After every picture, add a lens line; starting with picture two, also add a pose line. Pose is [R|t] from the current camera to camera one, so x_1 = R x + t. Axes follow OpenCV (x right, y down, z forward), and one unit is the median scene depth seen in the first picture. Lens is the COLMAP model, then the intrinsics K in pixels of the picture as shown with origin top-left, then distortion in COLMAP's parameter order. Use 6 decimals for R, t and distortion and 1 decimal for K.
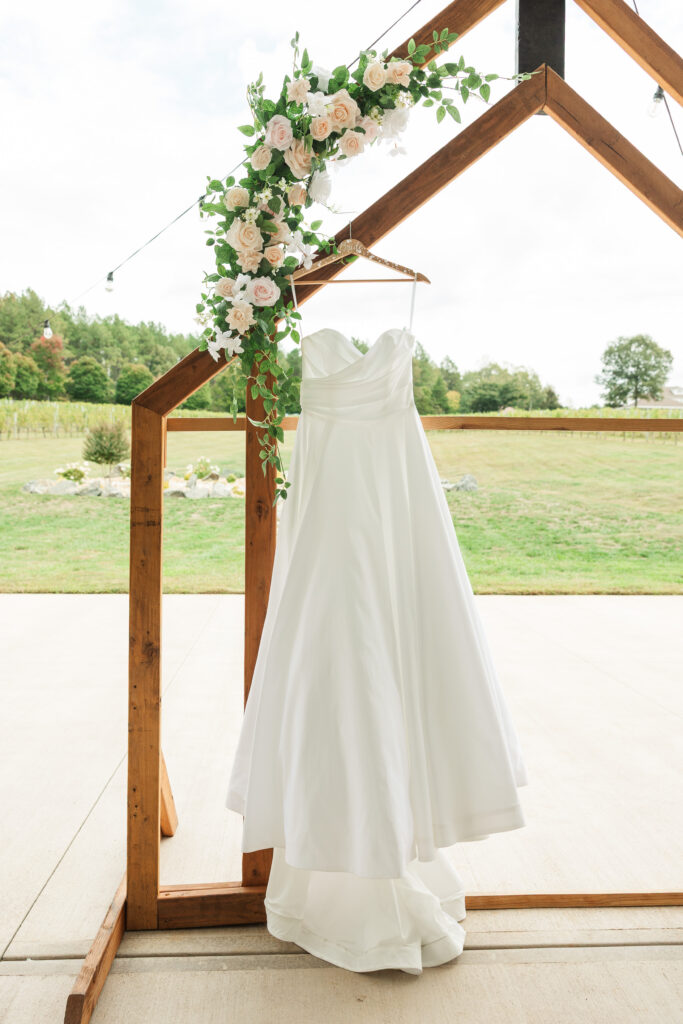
lens RADIAL K [[886.6, 0, 339.9], [0, 886.6, 508.1], [0, 0, 1]] dist [0.007297, 0.003976]
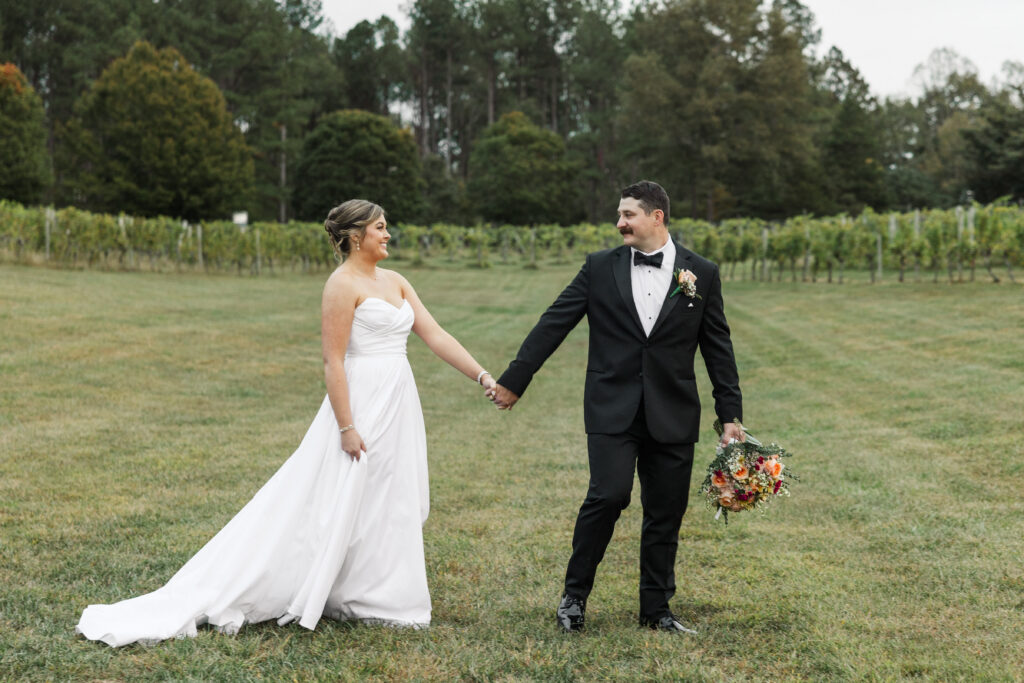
lens RADIAL K [[1861.6, 0, 564.1], [0, 1861.6, 383.1], [0, 0, 1]] dist [-0.013388, 0.120767]
pose [[0.998083, -0.018718, 0.058993, -0.026825], [0.020948, 0.999080, -0.037412, -0.037105], [-0.058238, 0.038576, 0.997557, 0.460398]]
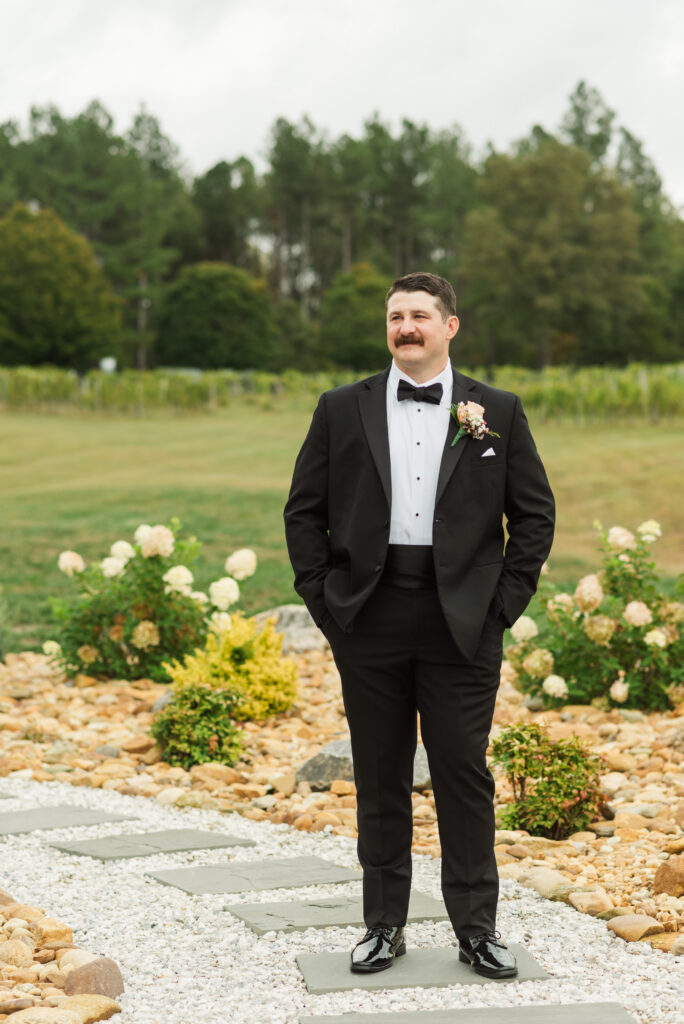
lens RADIAL K [[2589.1, 0, 343.5], [0, 2589.1, 512.5], [0, 0, 1]] dist [0.059384, -0.789556]
pose [[0.999919, -0.012667, 0.001525, -0.013430], [0.012733, 0.998263, -0.057521, -0.008045], [-0.000794, 0.057536, 0.998343, 0.141549]]
